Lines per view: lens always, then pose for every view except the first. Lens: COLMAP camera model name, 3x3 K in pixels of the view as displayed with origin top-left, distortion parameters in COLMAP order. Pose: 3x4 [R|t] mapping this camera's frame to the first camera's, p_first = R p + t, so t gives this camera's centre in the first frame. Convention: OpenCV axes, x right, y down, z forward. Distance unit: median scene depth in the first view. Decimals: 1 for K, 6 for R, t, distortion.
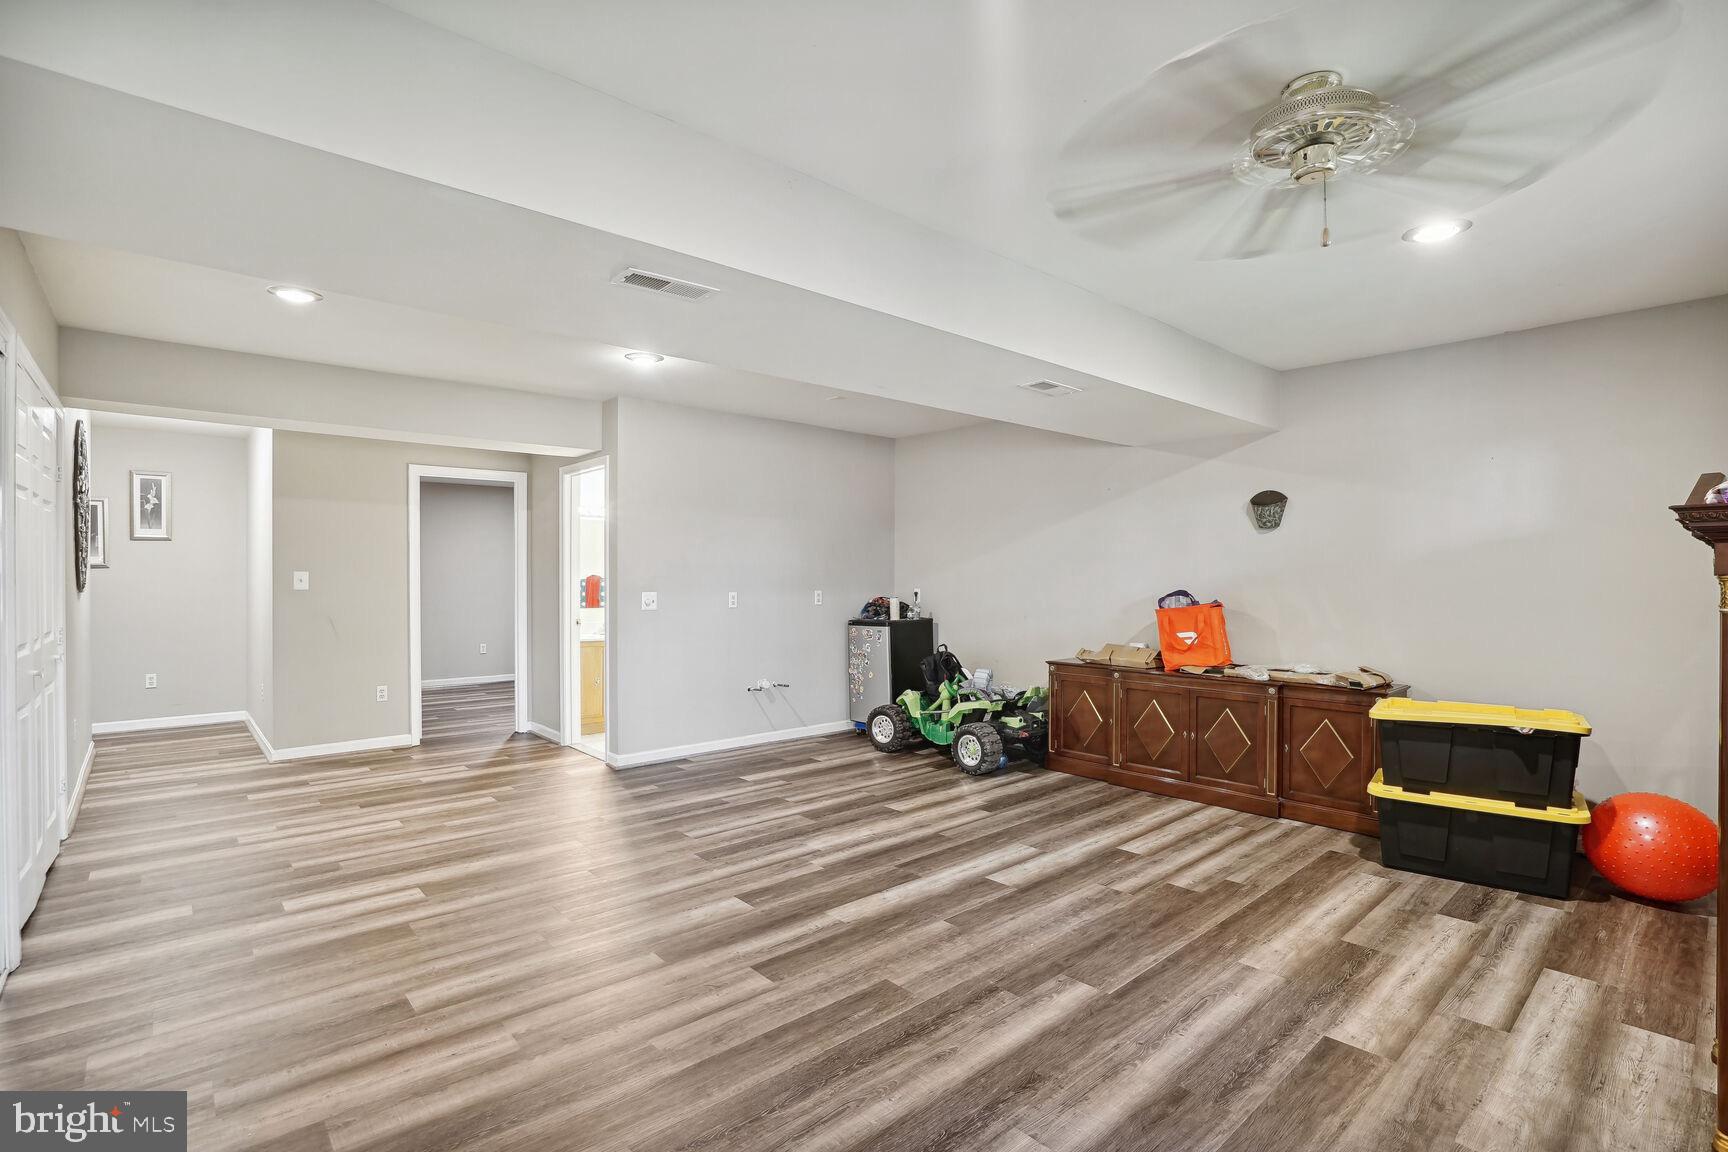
lens RADIAL K [[815.1, 0, 866.8], [0, 815.1, 588.2], [0, 0, 1]] dist [-0.003587, 0.003141]
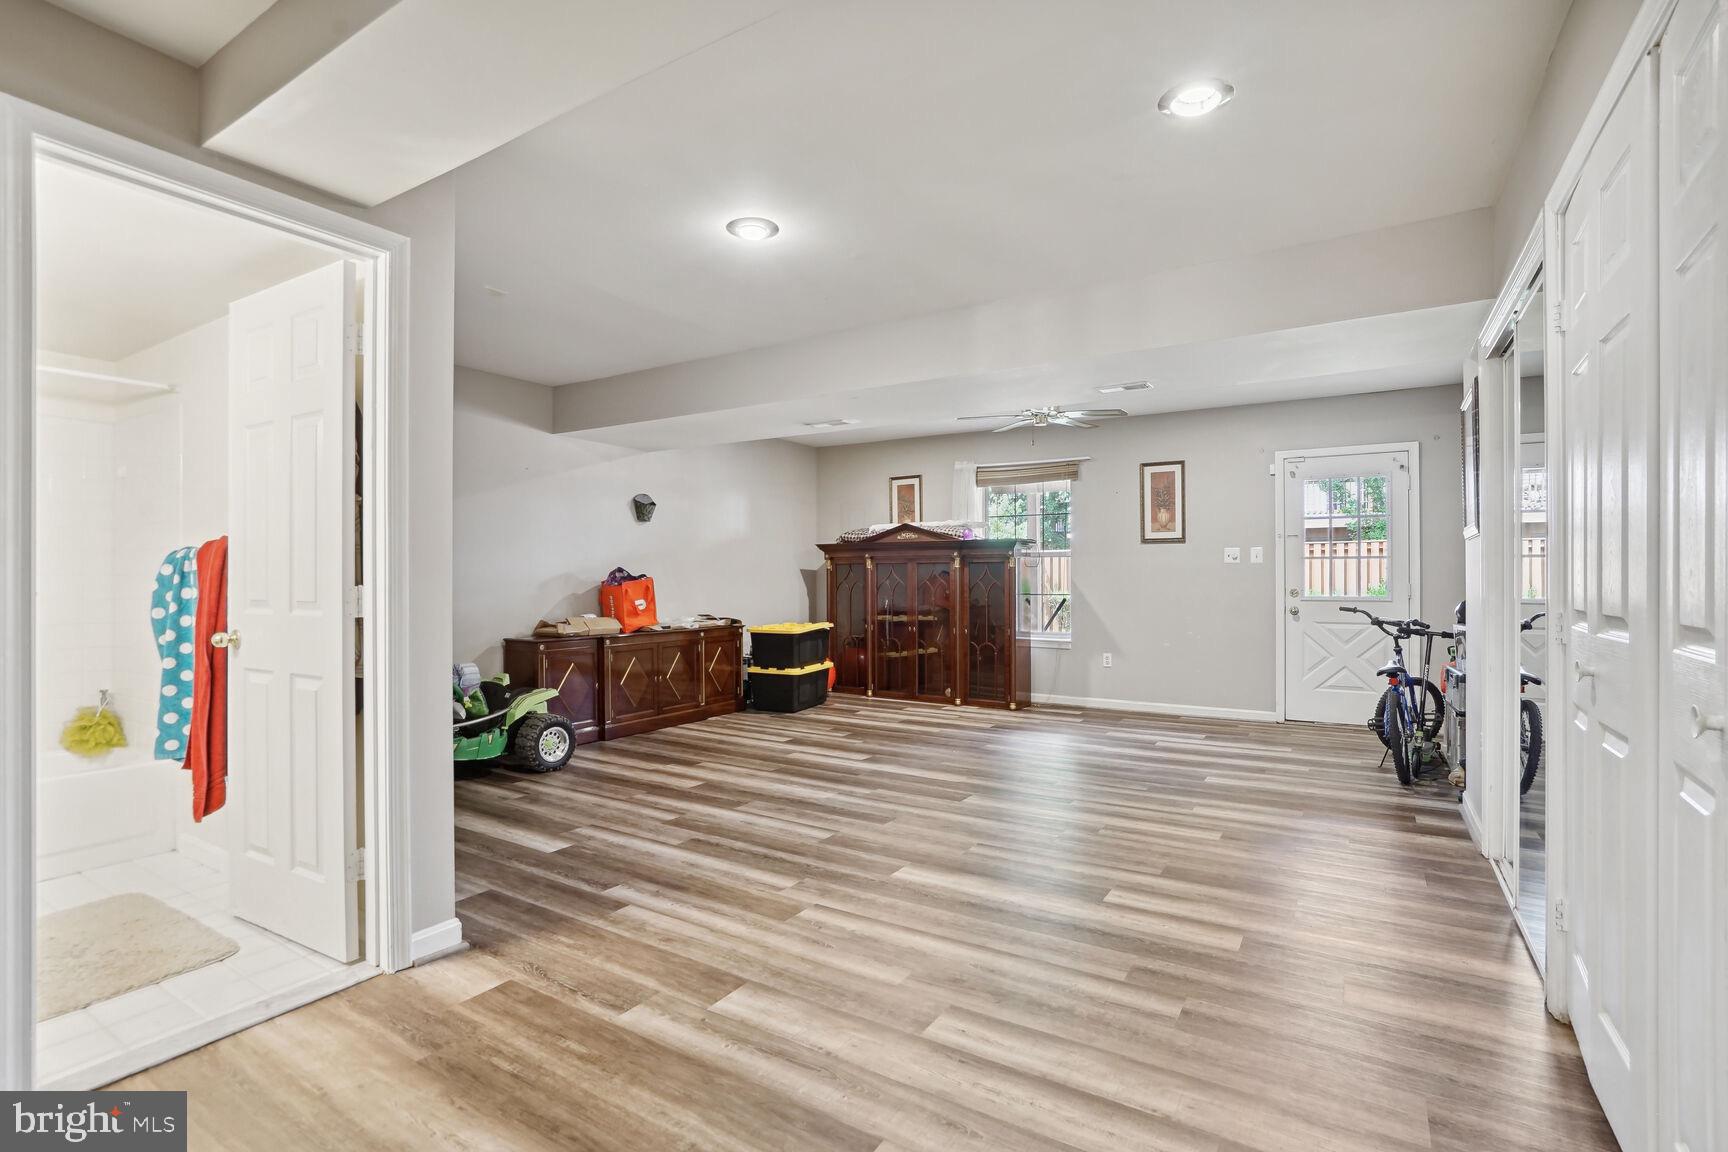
lens RADIAL K [[815.1, 0, 861.1], [0, 815.1, 573.9], [0, 0, 1]] dist [-0.003587, 0.003141]
pose [[-0.303841, 0.012564, 0.952640, -0.992507], [0.006565, 0.999917, -0.011094, 0.034922], [-0.952700, 0.002884, -0.303898, 1.161501]]
